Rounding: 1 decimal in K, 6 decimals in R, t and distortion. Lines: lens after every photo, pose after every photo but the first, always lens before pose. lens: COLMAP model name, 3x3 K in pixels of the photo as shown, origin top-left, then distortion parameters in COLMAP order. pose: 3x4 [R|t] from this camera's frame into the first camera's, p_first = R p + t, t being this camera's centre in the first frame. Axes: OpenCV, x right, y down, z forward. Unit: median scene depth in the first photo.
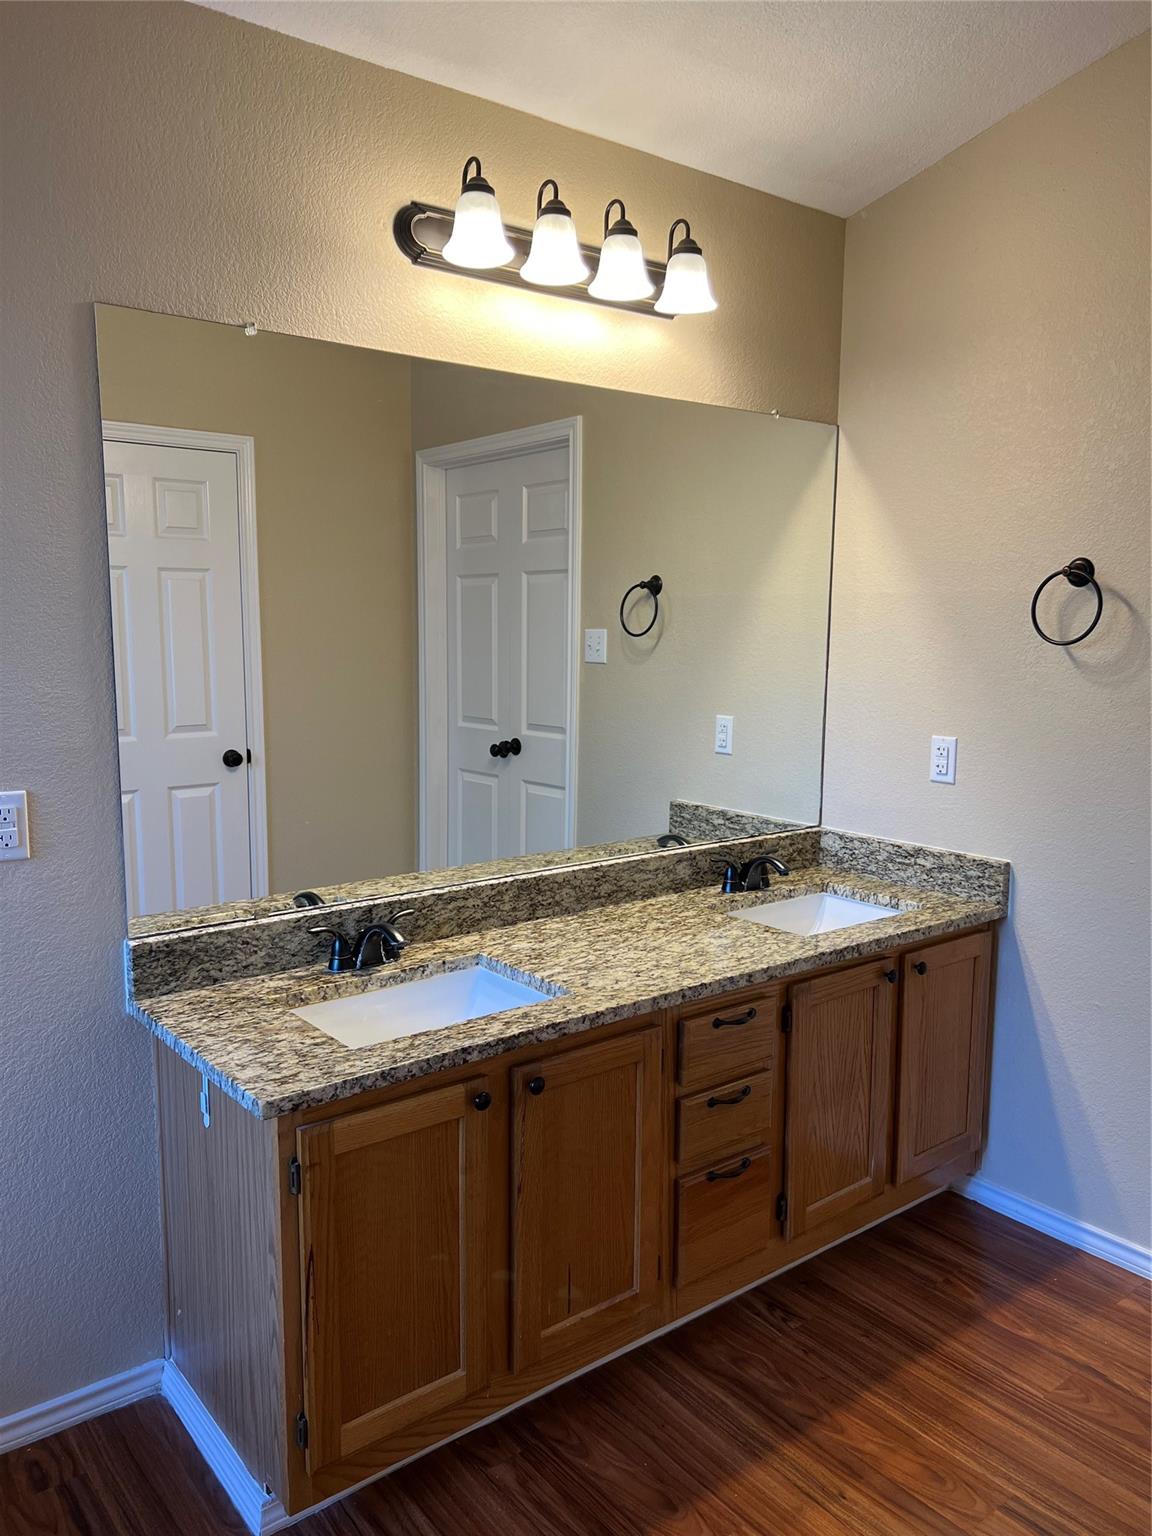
lens RADIAL K [[1151.1, 0, 577.7], [0, 1151.1, 776.1], [0, 0, 1]] dist [0.112831, -0.173155]
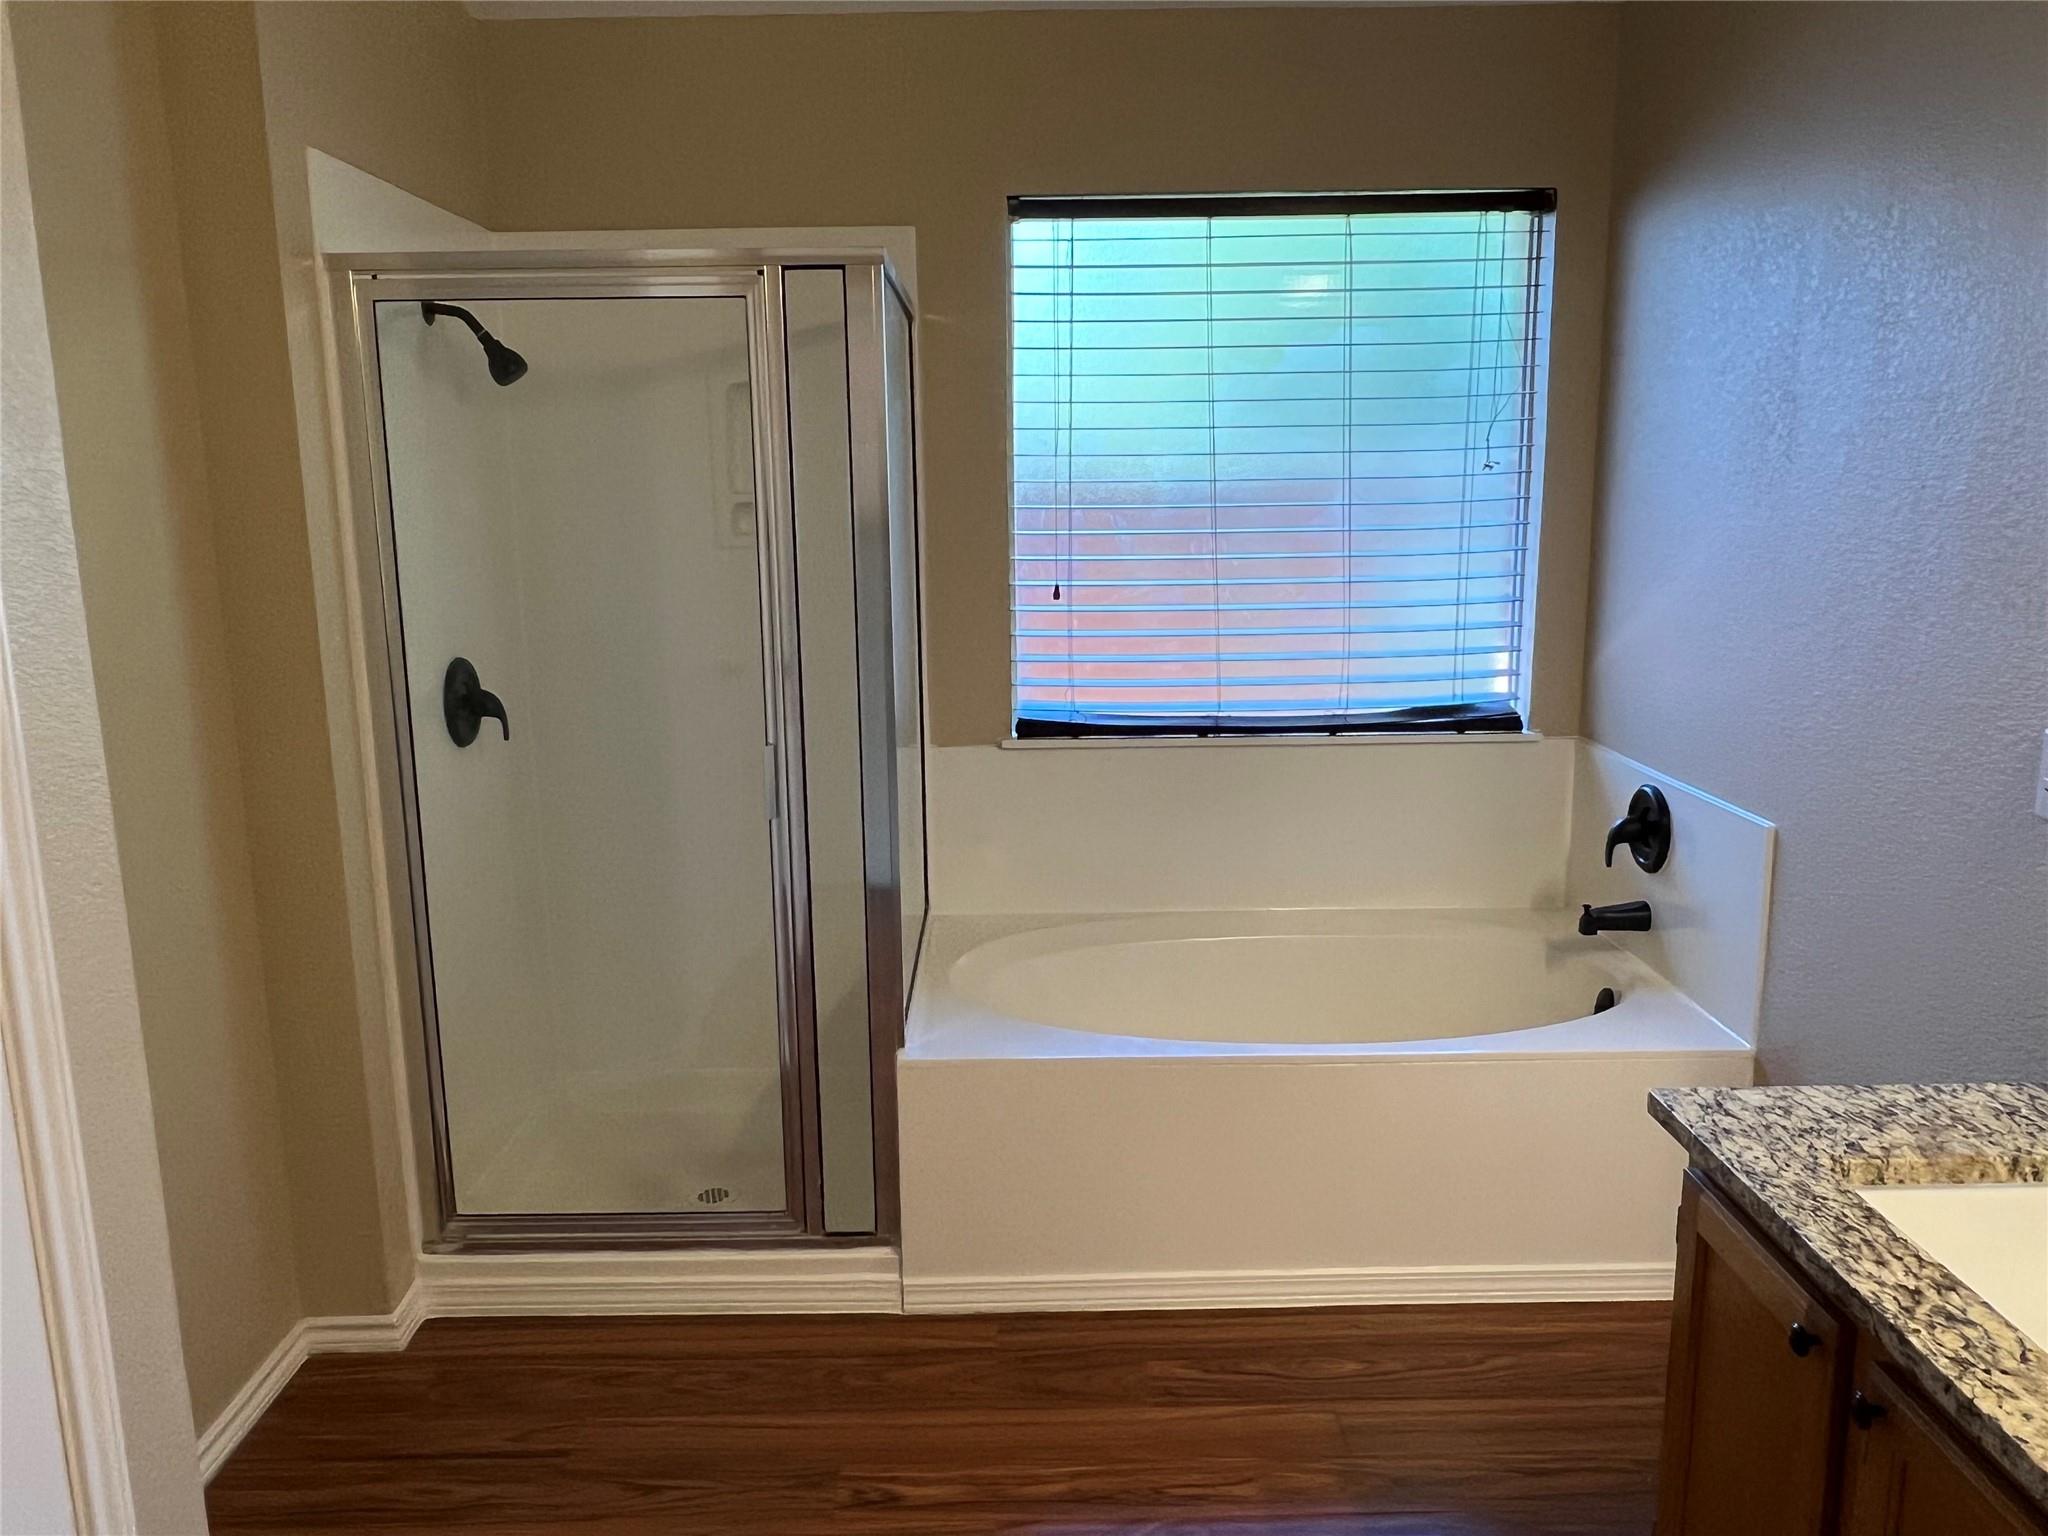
lens RADIAL K [[1519.3, 0, 1025.3], [0, 1519.3, 763.8], [0, 0, 1]] dist [-0.006194, 0.006054]
pose [[-0.607309, 0.151752, -0.779838, 0.560768], [-0.101206, 0.958813, 0.265395, -0.129838], [0.787993, 0.240101, -0.566937, 0.830919]]
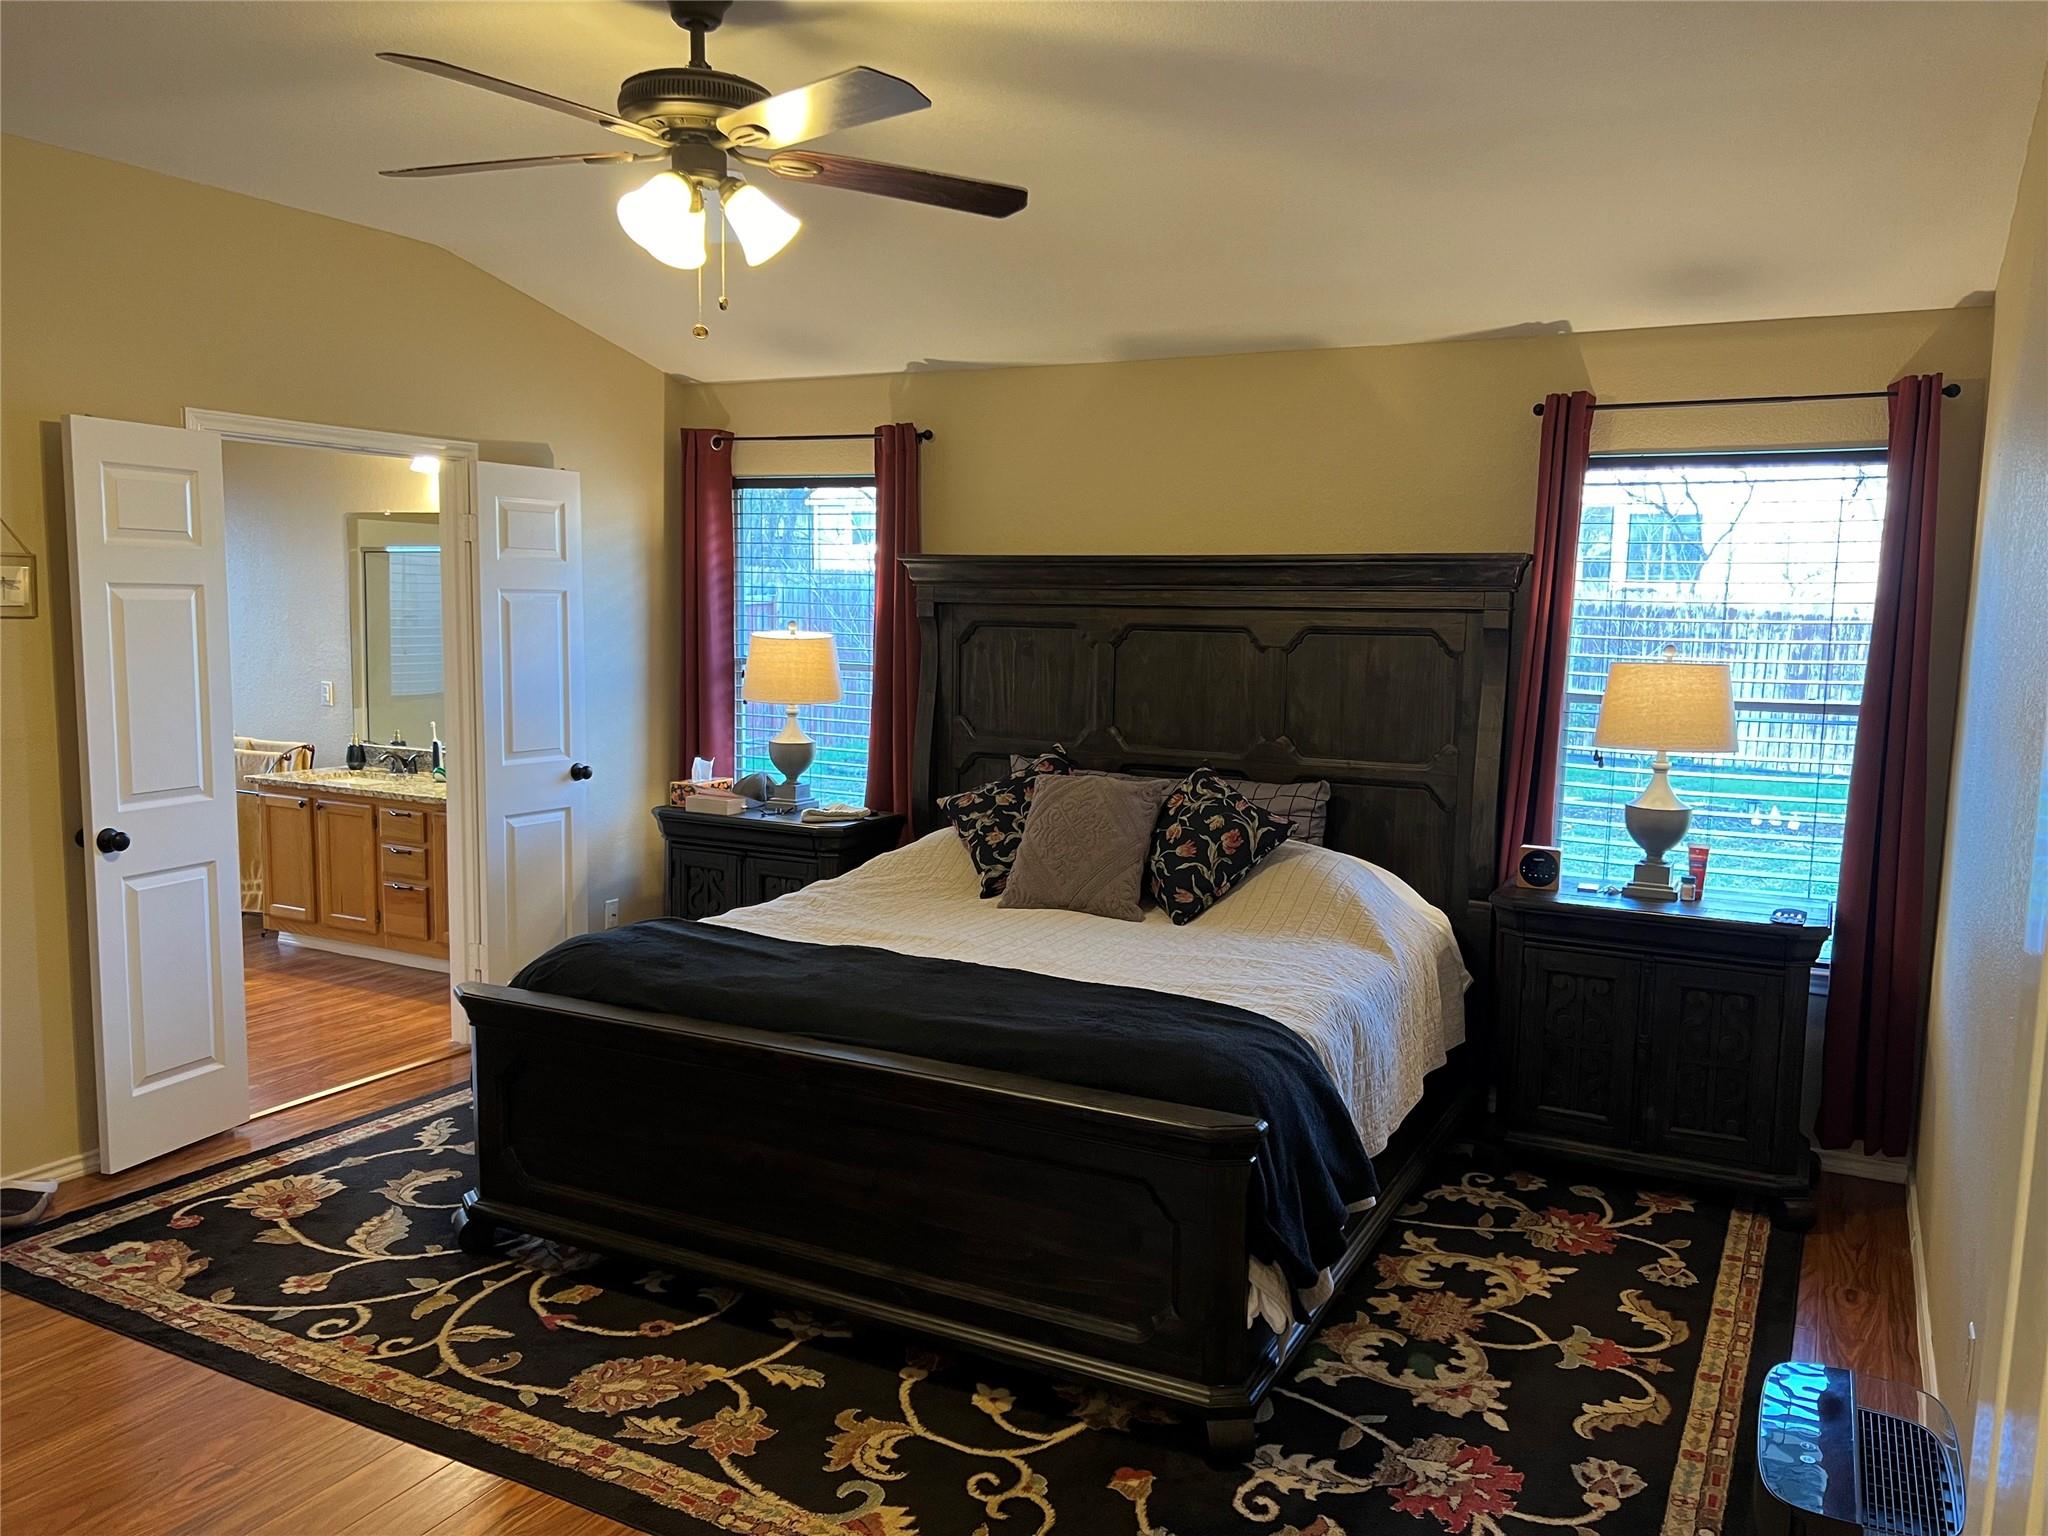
lens RADIAL K [[1534.8, 0, 1024.0], [0, 1534.8, 768.0], [0, 0, 1]] dist [0.112831, -0.173155]
pose [[0.409656, 0.106728, -0.905975, 3.018812], [-0.143656, 0.988288, 0.051468, -0.179973], [0.900858, 0.109065, 0.420191, 0.771321]]
